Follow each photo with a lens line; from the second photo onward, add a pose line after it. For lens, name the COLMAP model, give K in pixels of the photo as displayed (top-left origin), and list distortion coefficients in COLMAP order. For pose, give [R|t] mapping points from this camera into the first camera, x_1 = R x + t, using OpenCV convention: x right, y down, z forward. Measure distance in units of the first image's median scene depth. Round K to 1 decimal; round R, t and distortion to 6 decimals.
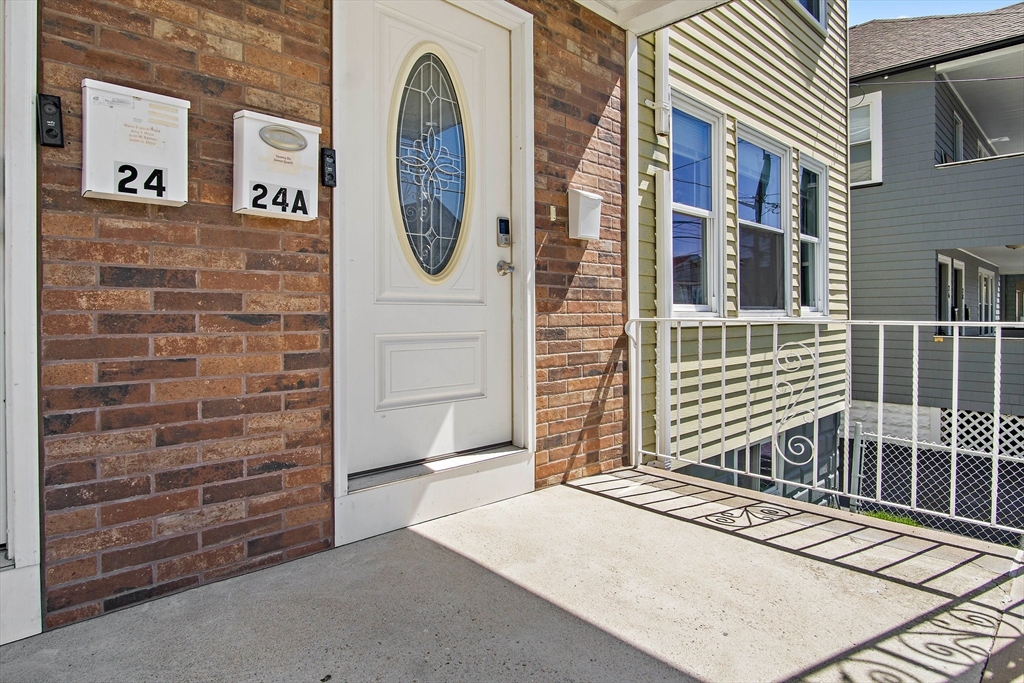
lens RADIAL K [[559.6, 0, 512.4], [0, 559.6, 316.2], [0, 0, 1]] dist [-0.017089, -0.001056]
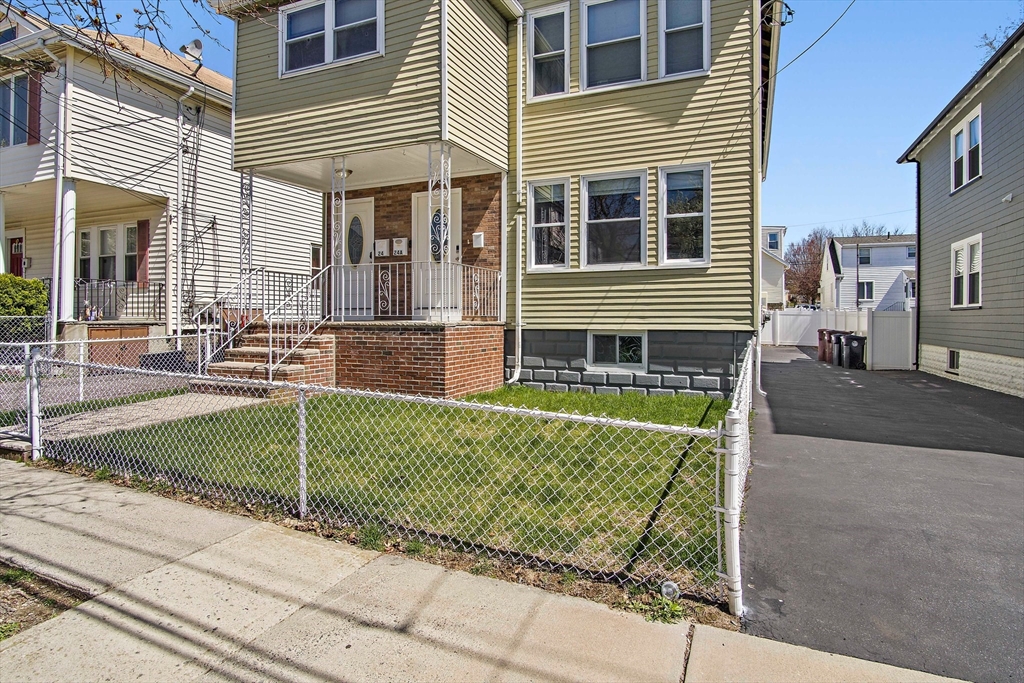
lens RADIAL K [[559.6, 0, 512.4], [0, 559.6, 316.2], [0, 0, 1]] dist [-0.017089, -0.001056]
pose [[0.409256, -0.002315, -0.912416, 3.206852], [-0.004155, 0.999982, -0.004400, 0.278105], [0.912410, 0.005592, 0.409239, -0.152744]]
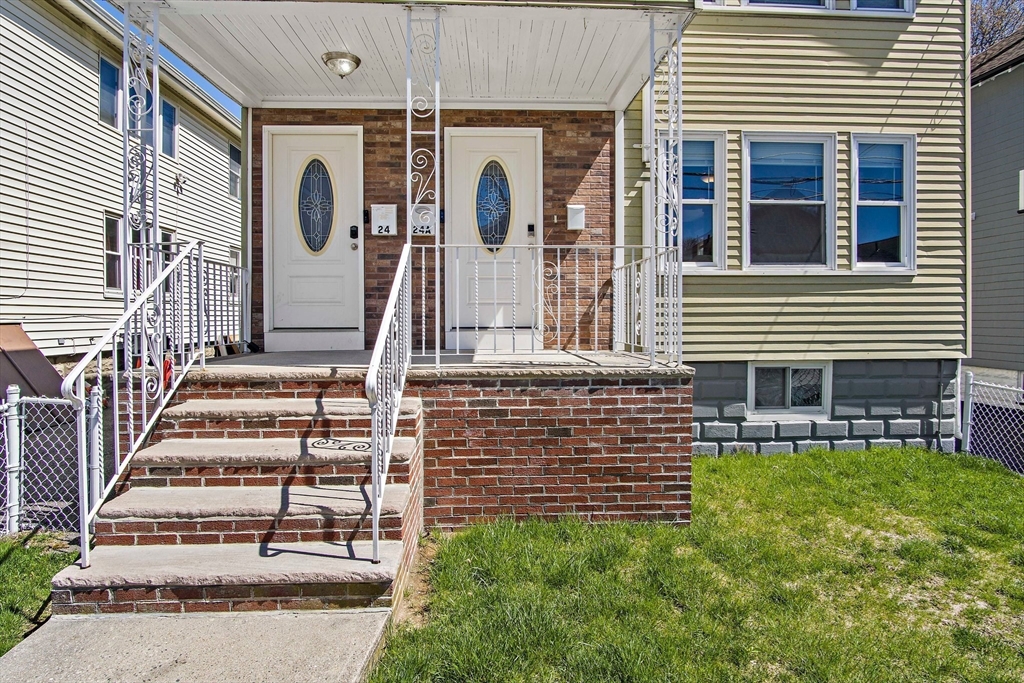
lens RADIAL K [[550.1, 0, 510.6], [0, 550.1, 324.3], [0, 0, 1]] dist [-0.021266, -0.000159]
pose [[0.766799, 0.006053, -0.641858, 1.215293], [0.000012, 0.999955, 0.009445, 0.182652], [0.641887, -0.007250, 0.766765, -0.655664]]
